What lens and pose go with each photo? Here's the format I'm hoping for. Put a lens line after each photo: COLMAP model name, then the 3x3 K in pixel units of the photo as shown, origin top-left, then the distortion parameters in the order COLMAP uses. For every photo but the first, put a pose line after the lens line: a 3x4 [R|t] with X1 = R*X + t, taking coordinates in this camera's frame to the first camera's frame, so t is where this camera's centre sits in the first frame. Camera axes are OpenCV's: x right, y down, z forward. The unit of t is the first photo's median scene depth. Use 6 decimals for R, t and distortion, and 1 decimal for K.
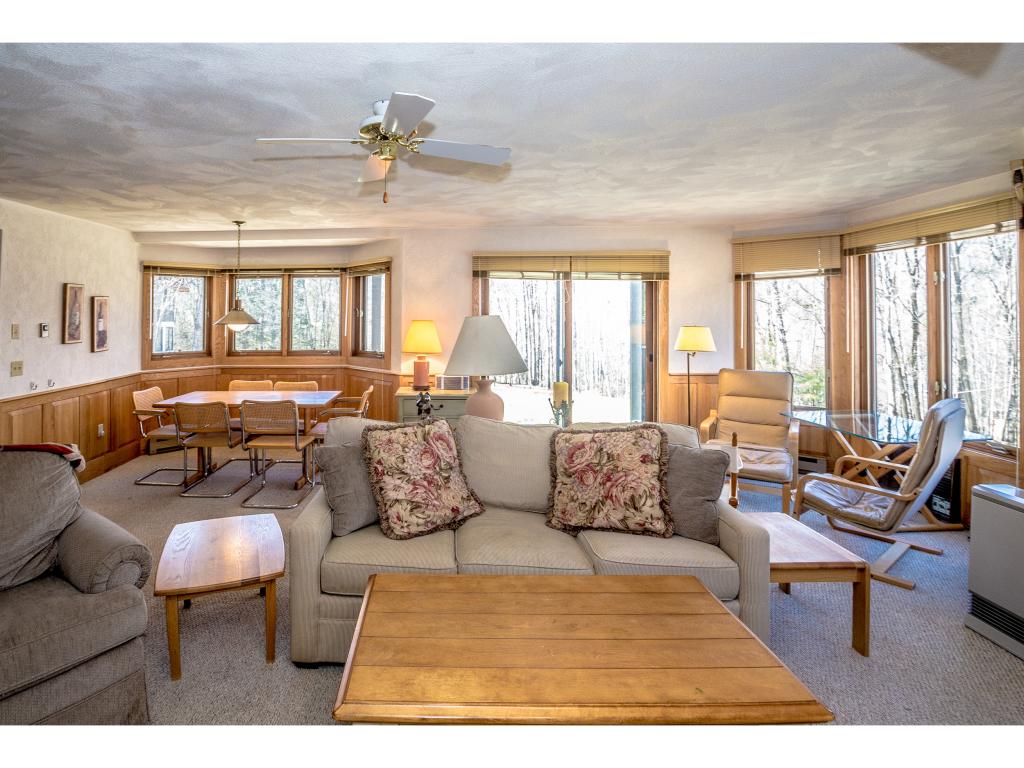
lens RADIAL K [[535.8, 0, 417.9], [0, 535.8, 305.3], [0, 0, 1]] dist [-0.024030, -0.000204]
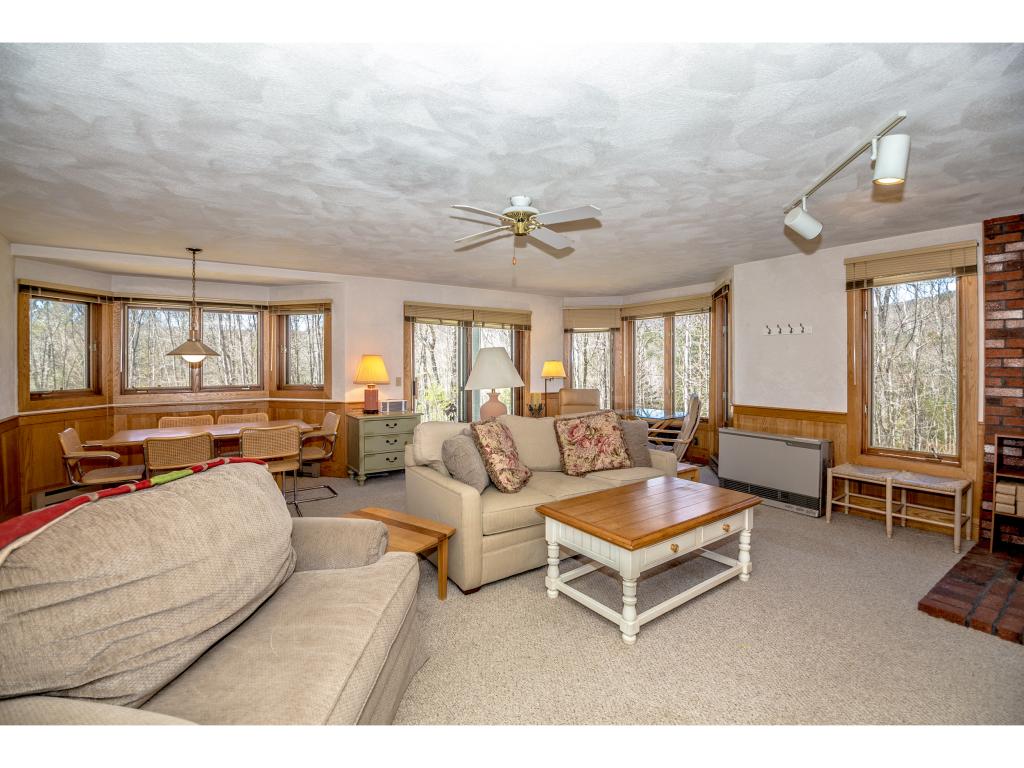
lens RADIAL K [[469.9, 0, 511.9], [0, 469.9, 360.8], [0, 0, 1]] dist [-0.037775, -0.000666]
pose [[0.792058, 0.008086, 0.610392, -0.515341], [-0.015359, 0.999860, 0.006686, 0.040427], [-0.610253, -0.014671, 0.792071, -0.010164]]
